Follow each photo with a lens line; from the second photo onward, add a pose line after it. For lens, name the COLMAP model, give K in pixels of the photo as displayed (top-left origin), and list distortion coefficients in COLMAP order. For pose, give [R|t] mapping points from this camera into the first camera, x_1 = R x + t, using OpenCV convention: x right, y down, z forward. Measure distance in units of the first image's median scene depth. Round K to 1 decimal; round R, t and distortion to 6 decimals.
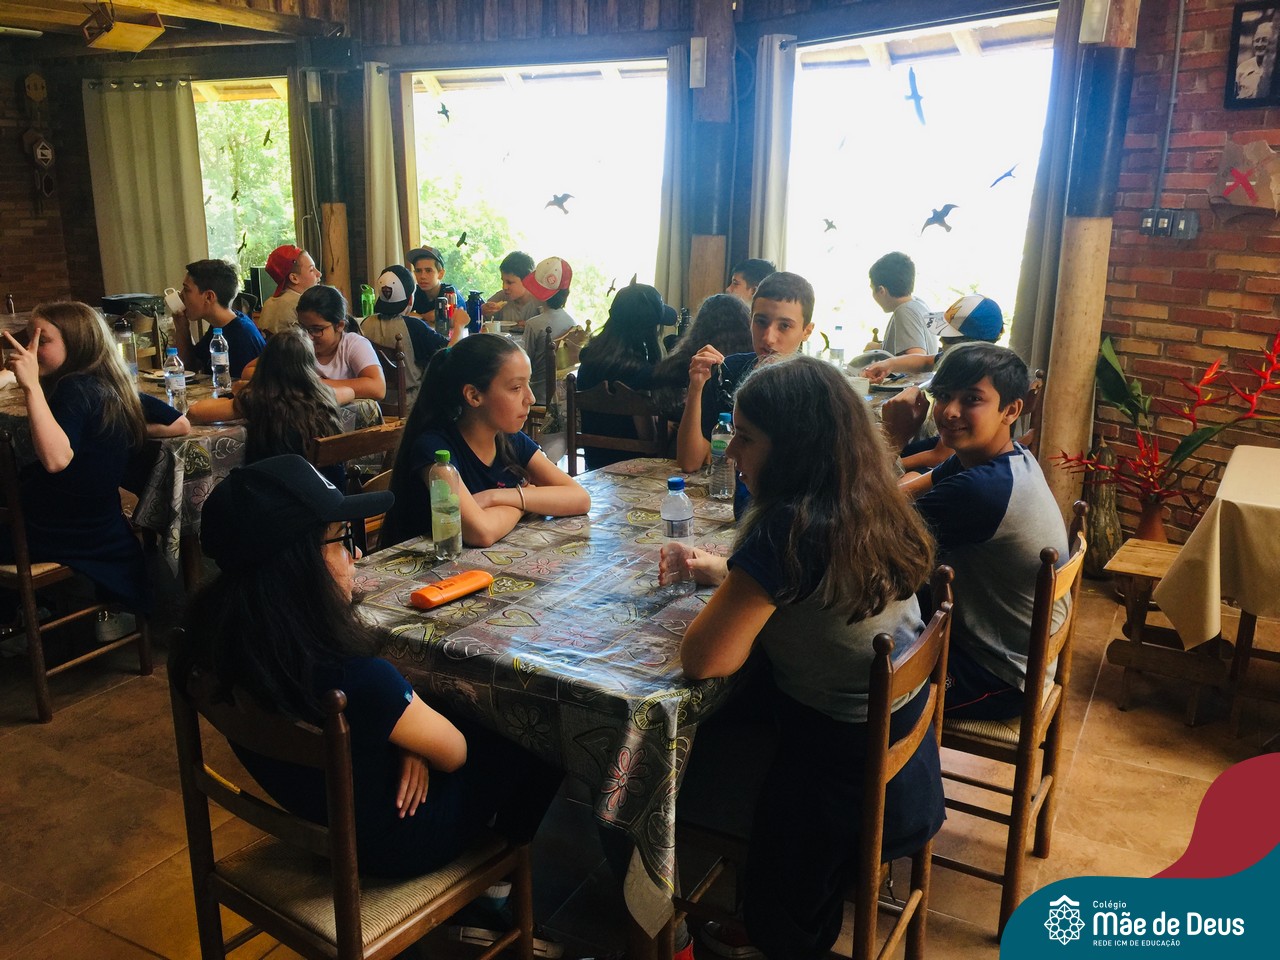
lens RADIAL K [[1082.3, 0, 633.9], [0, 1082.3, 469.1], [0, 0, 1]] dist [0.105219, -0.143309]
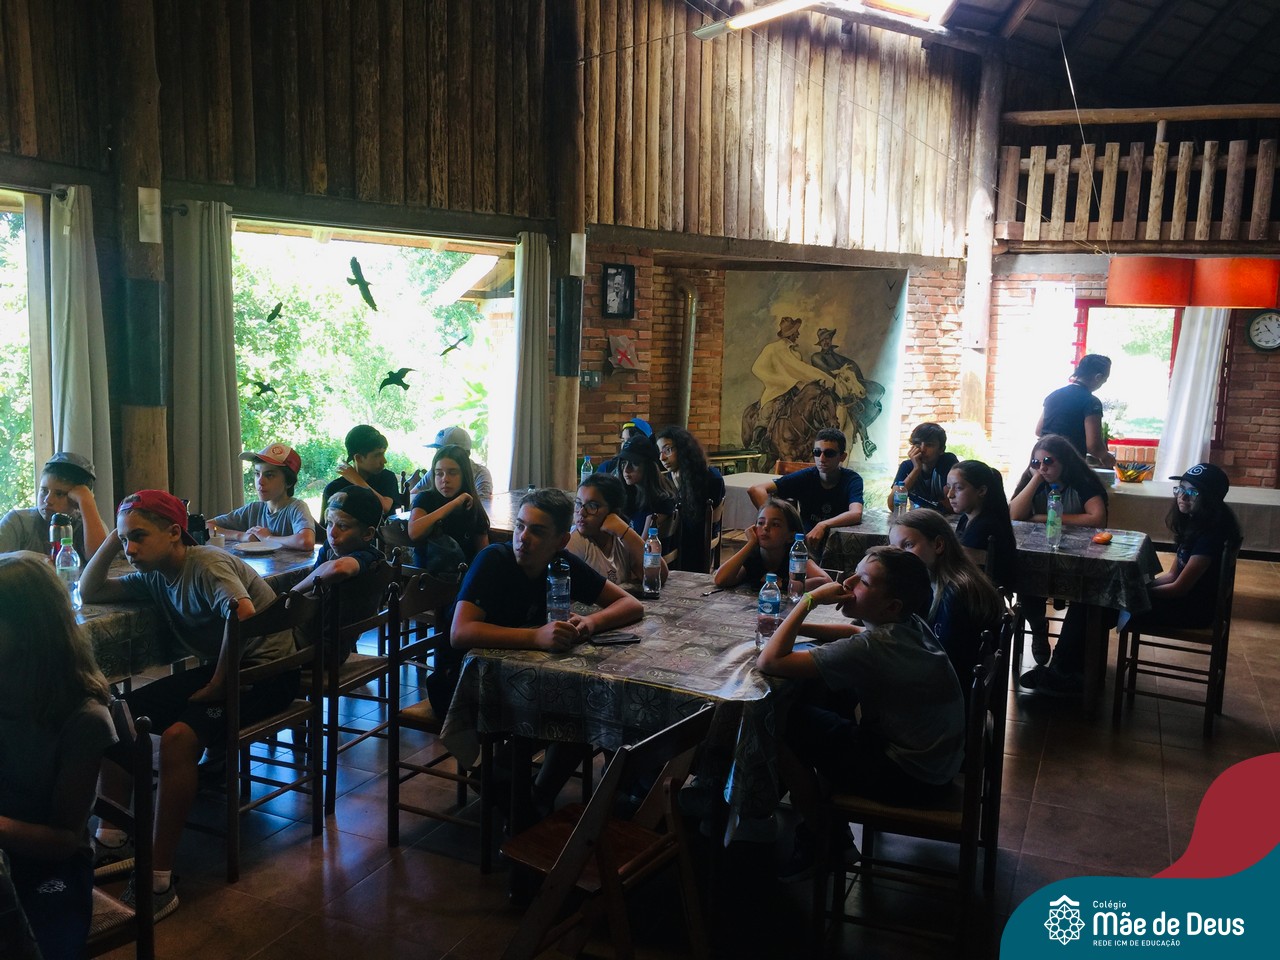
lens RADIAL K [[1082.3, 0, 633.9], [0, 1082.3, 469.1], [0, 0, 1]] dist [0.105219, -0.143309]
pose [[-0.058104, -0.124336, 0.990537, -0.873490], [0.227260, 0.964515, 0.134400, -0.209976], [-0.972099, 0.232919, -0.027786, 0.708917]]
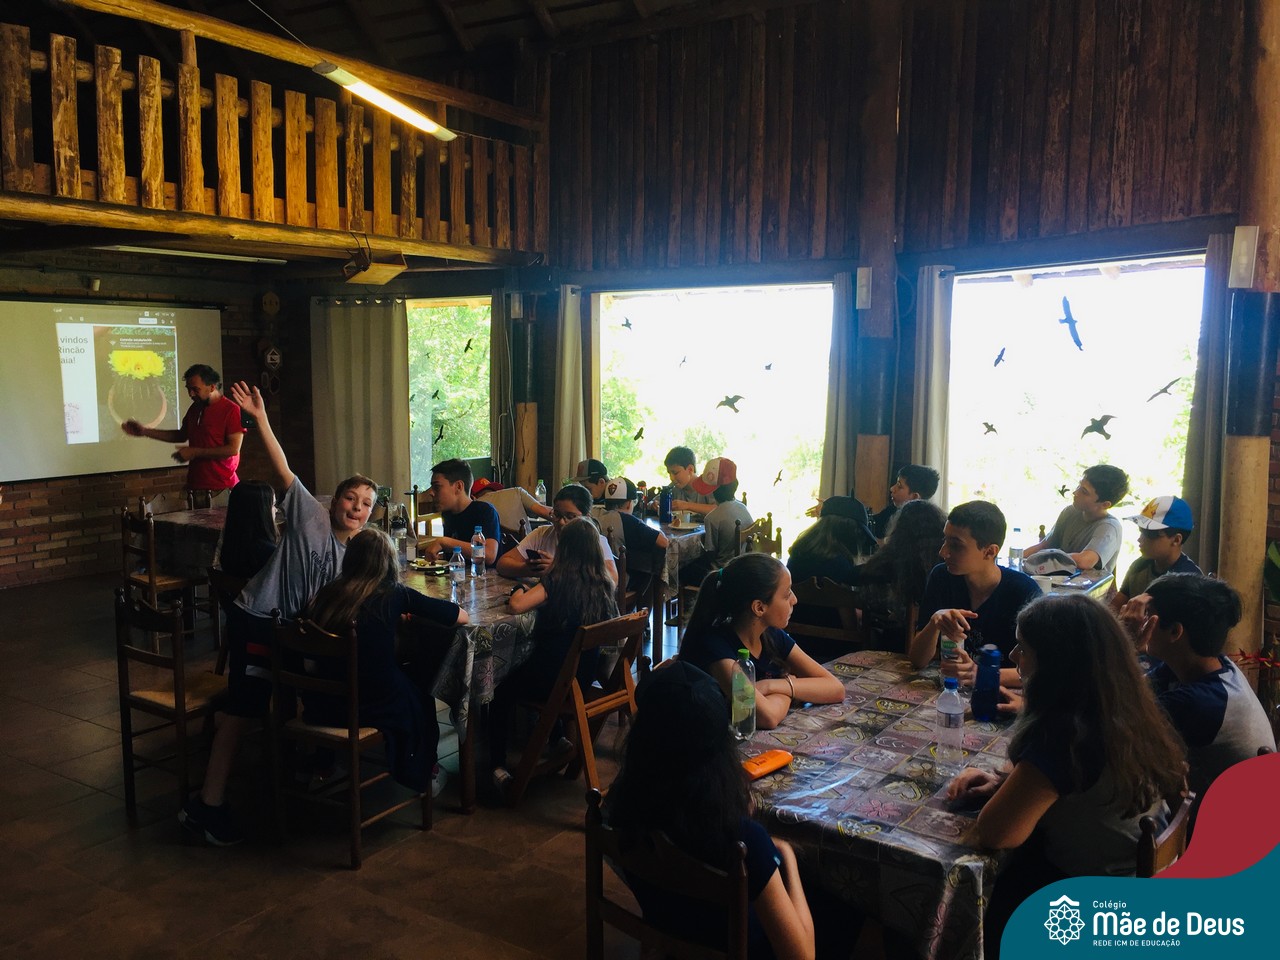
lens RADIAL K [[1082.4, 0, 638.6], [0, 1082.4, 460.5], [0, 0, 1]] dist [0.091164, -0.118955]
pose [[0.995576, 0.004290, -0.093857, -0.068498], [-0.019038, 0.987446, -0.156807, -0.012705], [0.092006, 0.157901, 0.983159, -0.106002]]
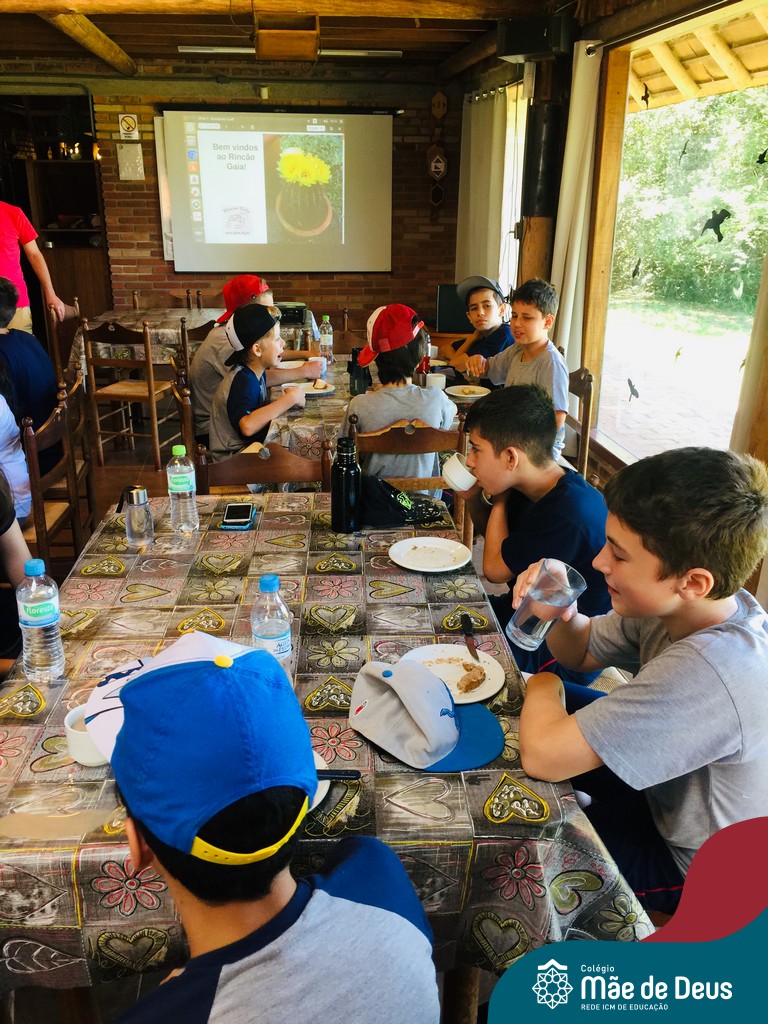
lens RADIAL K [[865.9, 0, 382.2], [0, 865.9, 488.0], [0, 0, 1]] dist [0.105219, -0.143309]
pose [[0.591203, 0.264321, -0.761980, 0.310007], [-0.205384, 0.962965, 0.174688, -0.167364], [0.779934, 0.053223, 0.623595, 0.607806]]
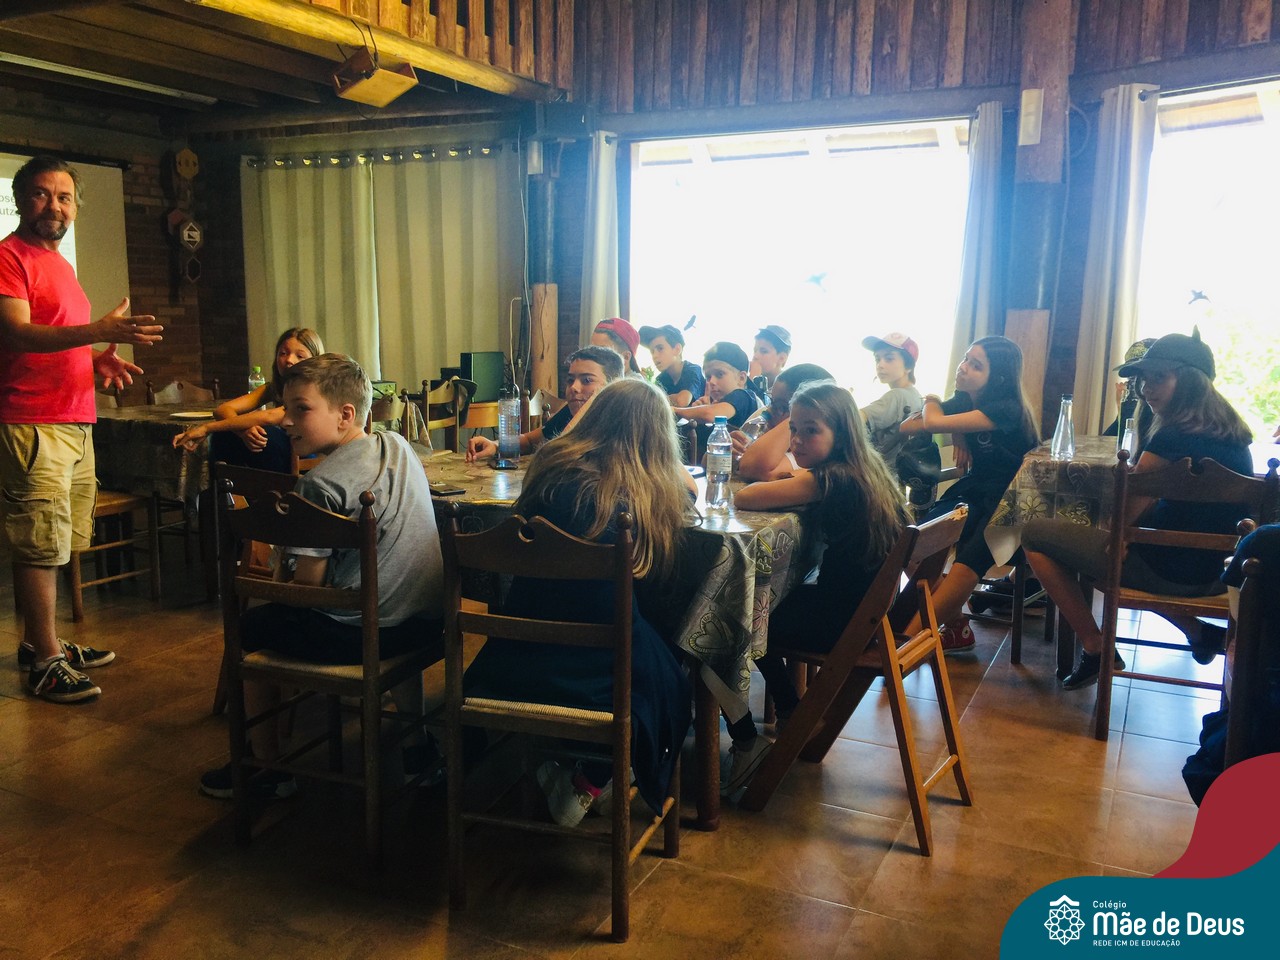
lens RADIAL K [[1082.3, 0, 633.9], [0, 1082.3, 469.1], [0, 0, 1]] dist [0.105219, -0.143309]
pose [[0.999559, 0.001137, 0.029679, -0.291408], [0.002034, 0.994299, -0.106607, 0.004723], [-0.029631, 0.106620, 0.993858, 0.161416]]
